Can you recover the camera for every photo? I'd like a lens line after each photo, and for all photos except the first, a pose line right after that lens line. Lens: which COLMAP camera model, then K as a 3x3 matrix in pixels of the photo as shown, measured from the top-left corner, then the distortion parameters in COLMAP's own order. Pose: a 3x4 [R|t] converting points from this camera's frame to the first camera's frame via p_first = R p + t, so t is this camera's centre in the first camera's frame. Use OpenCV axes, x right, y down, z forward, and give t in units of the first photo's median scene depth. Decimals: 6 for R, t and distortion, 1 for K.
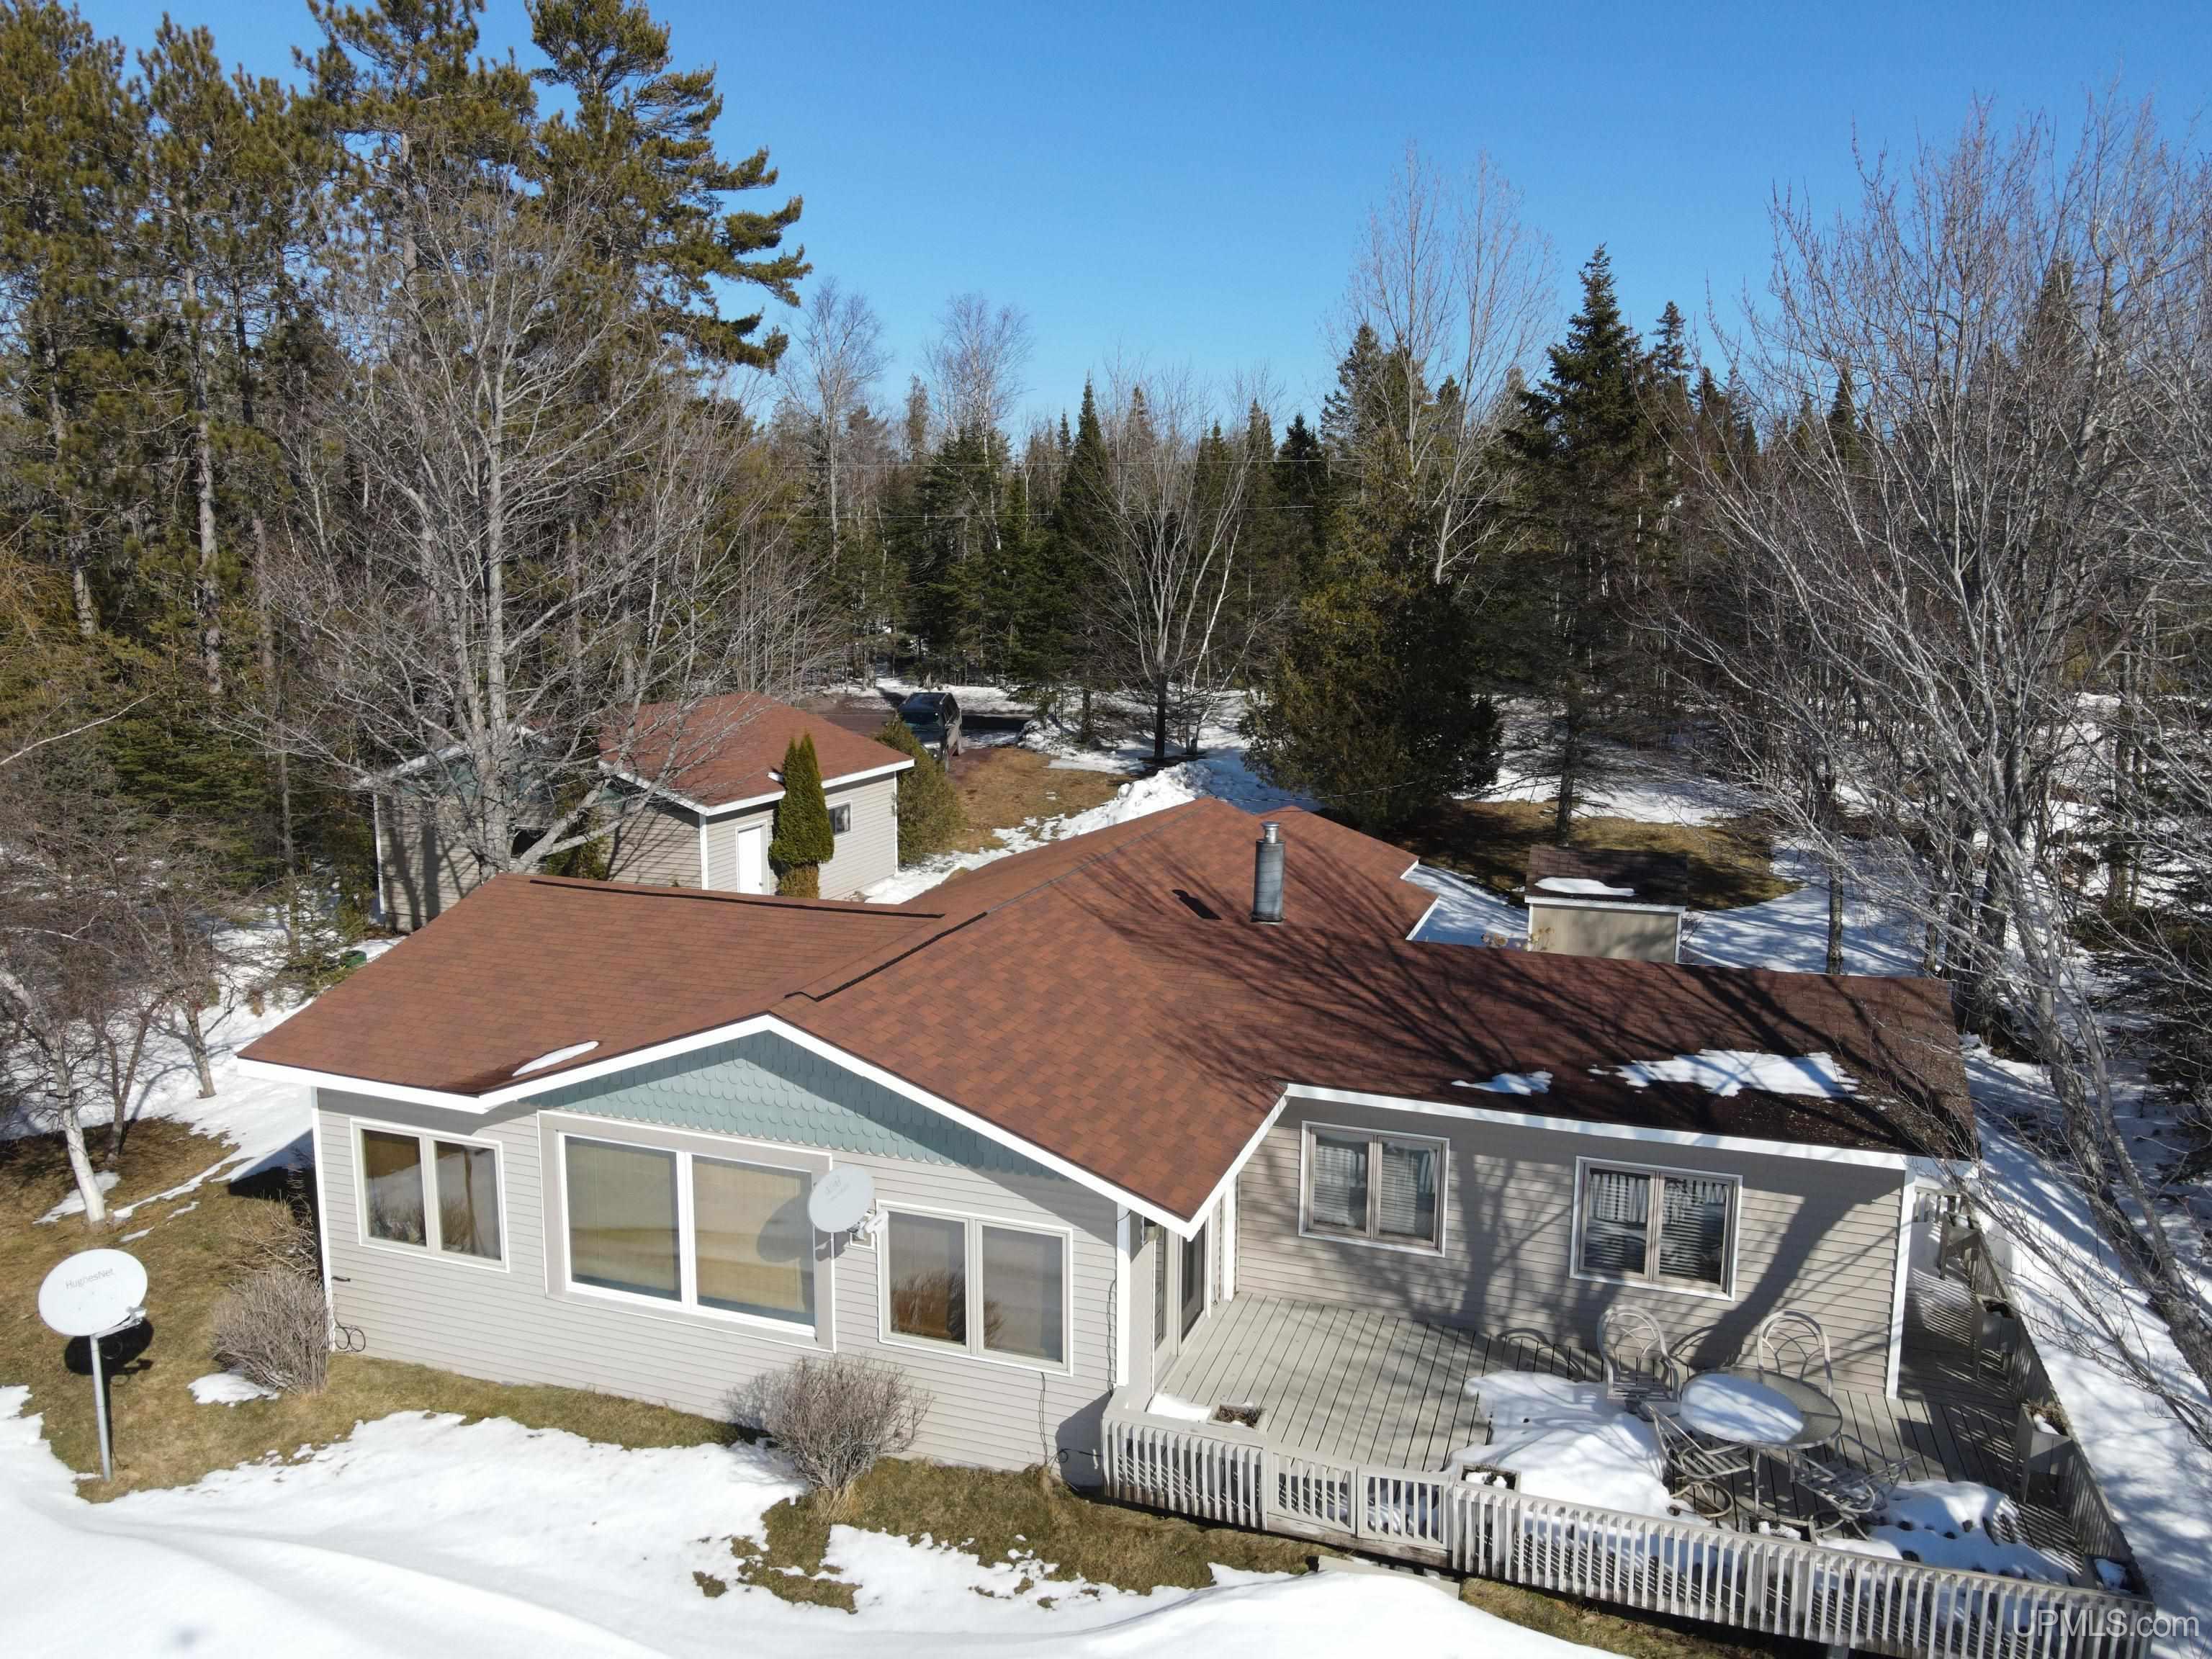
lens RADIAL K [[1625.6, 0, 1100.2], [0, 1625.6, 836.9], [0, 0, 1]] dist [0.003292, 0.020775]
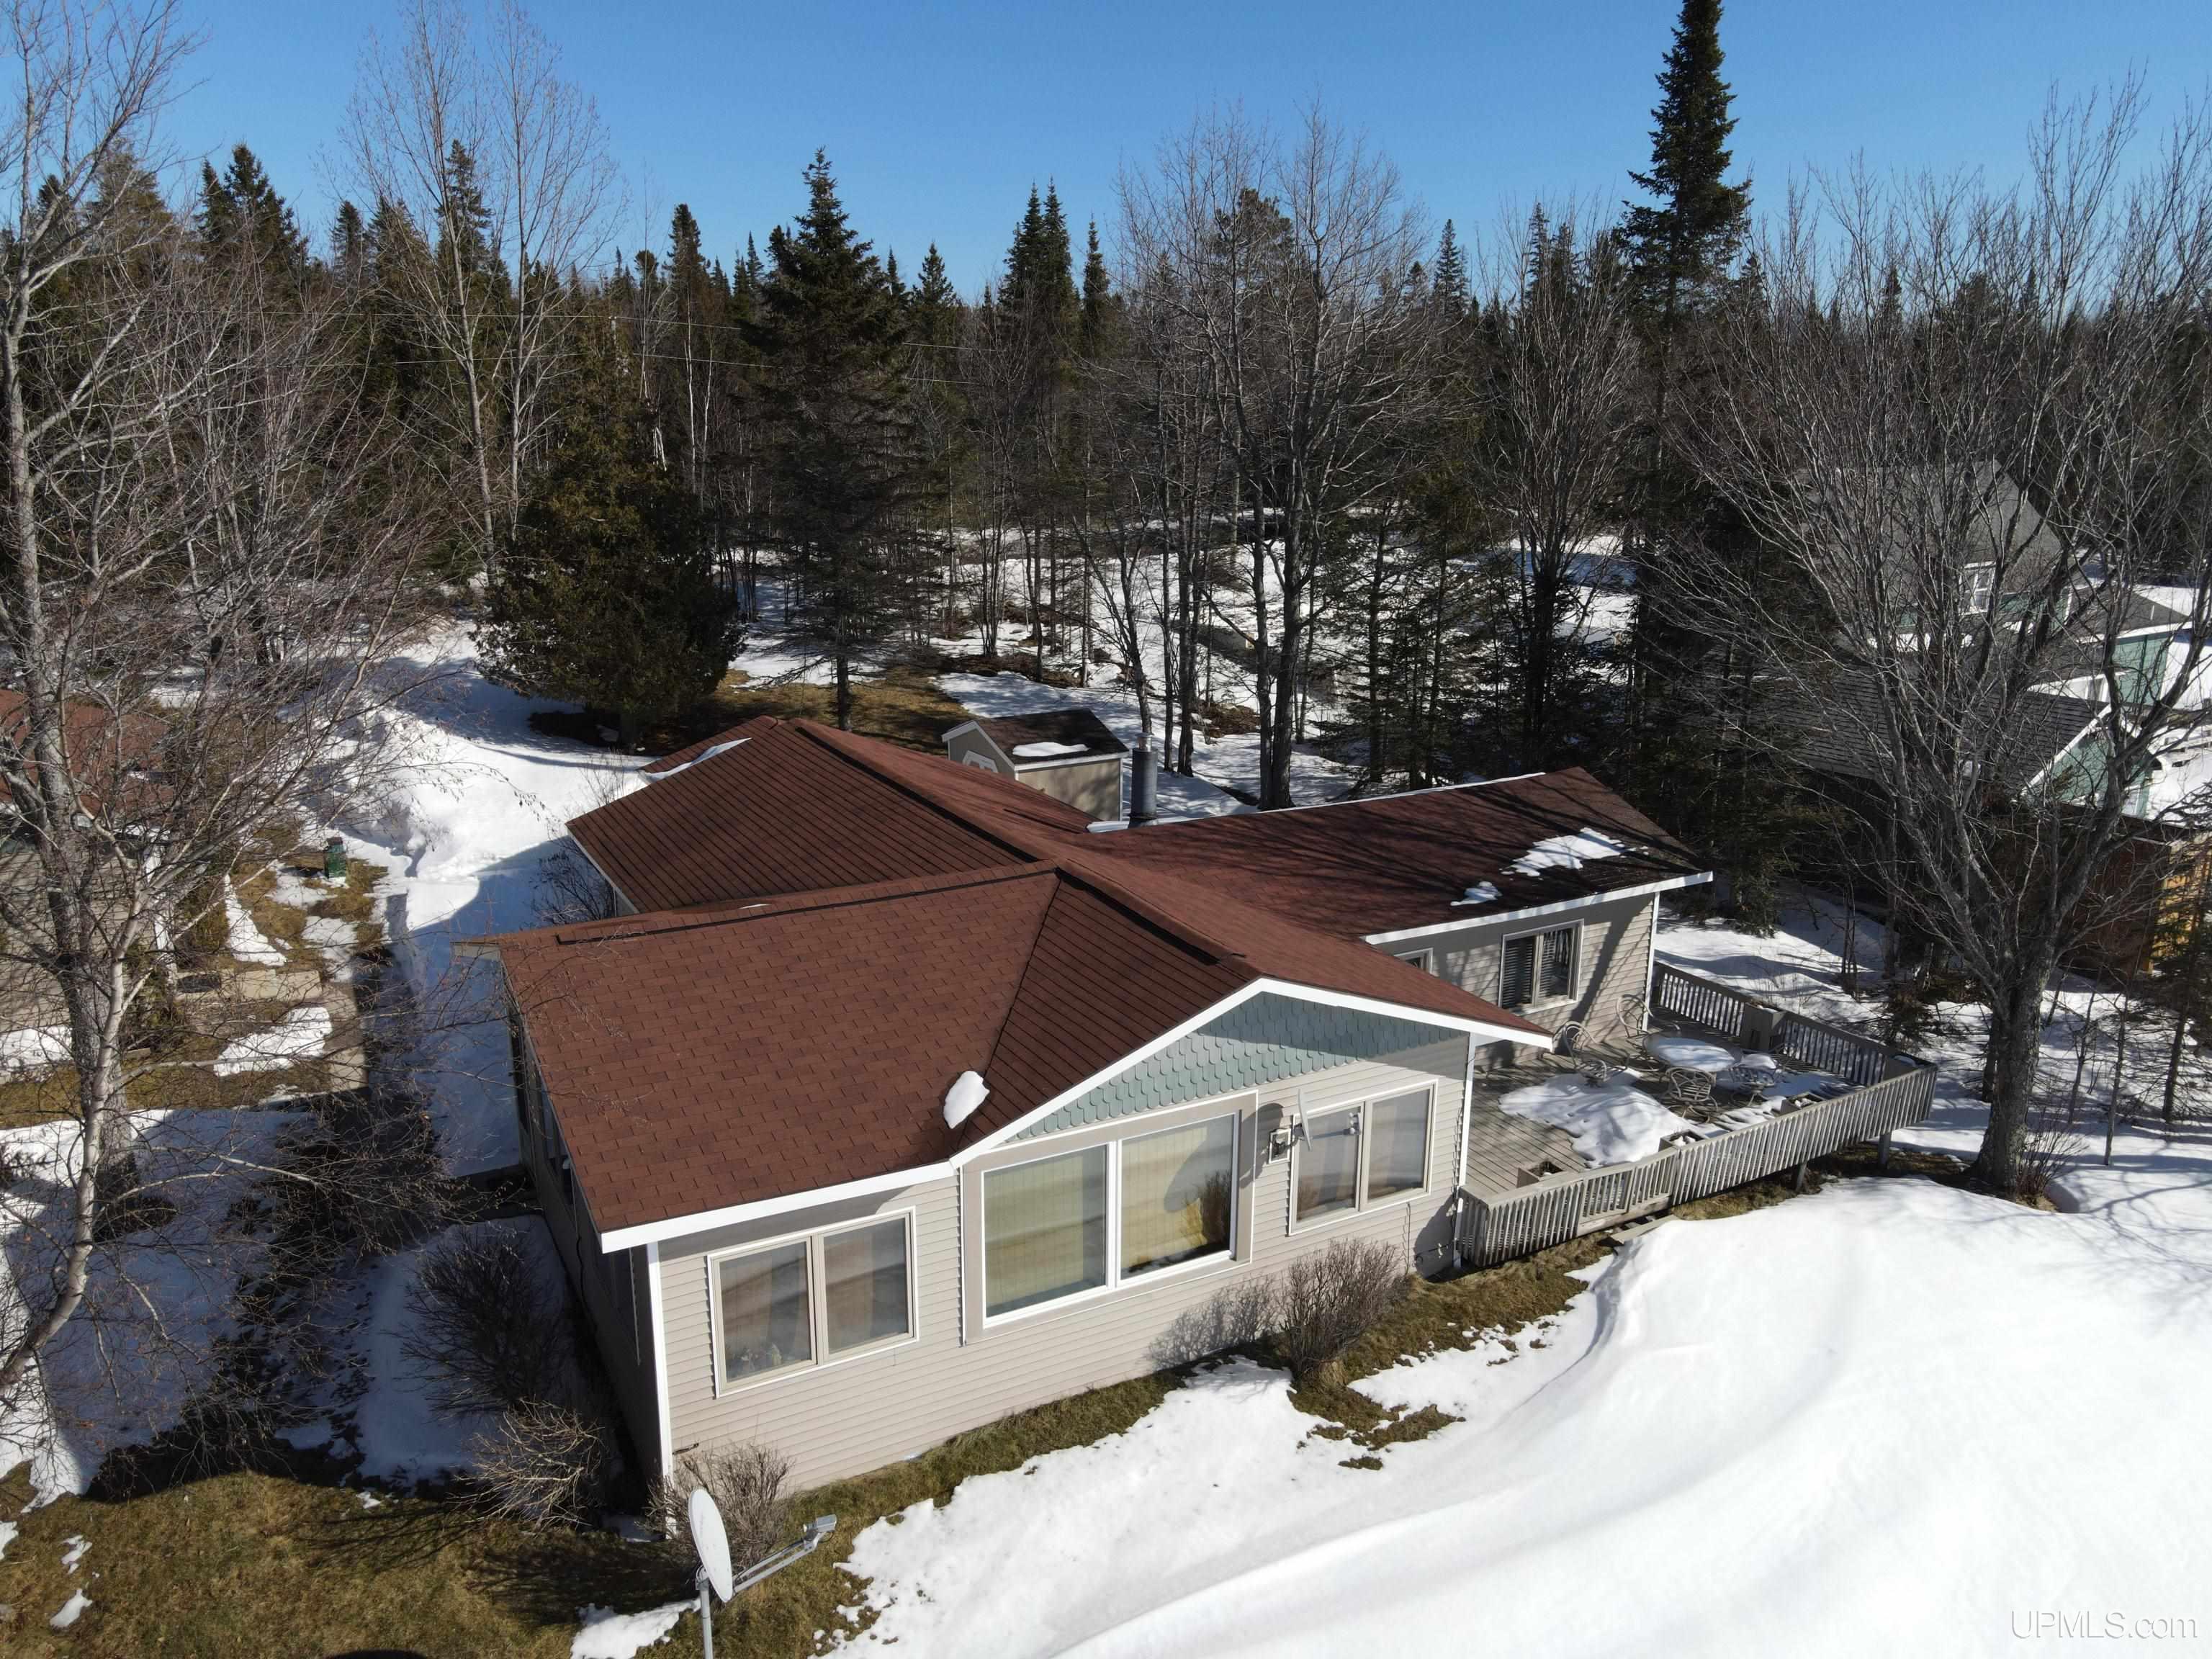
lens RADIAL K [[1625.6, 0, 1103.6], [0, 1625.6, 844.9], [0, 0, 1]] dist [0.003292, 0.020775]
pose [[0.661091, -0.202603, 0.722434, -0.936373], [0.123791, 0.979110, 0.161307, -0.148851], [-0.740023, -0.017208, 0.672361, 0.317354]]
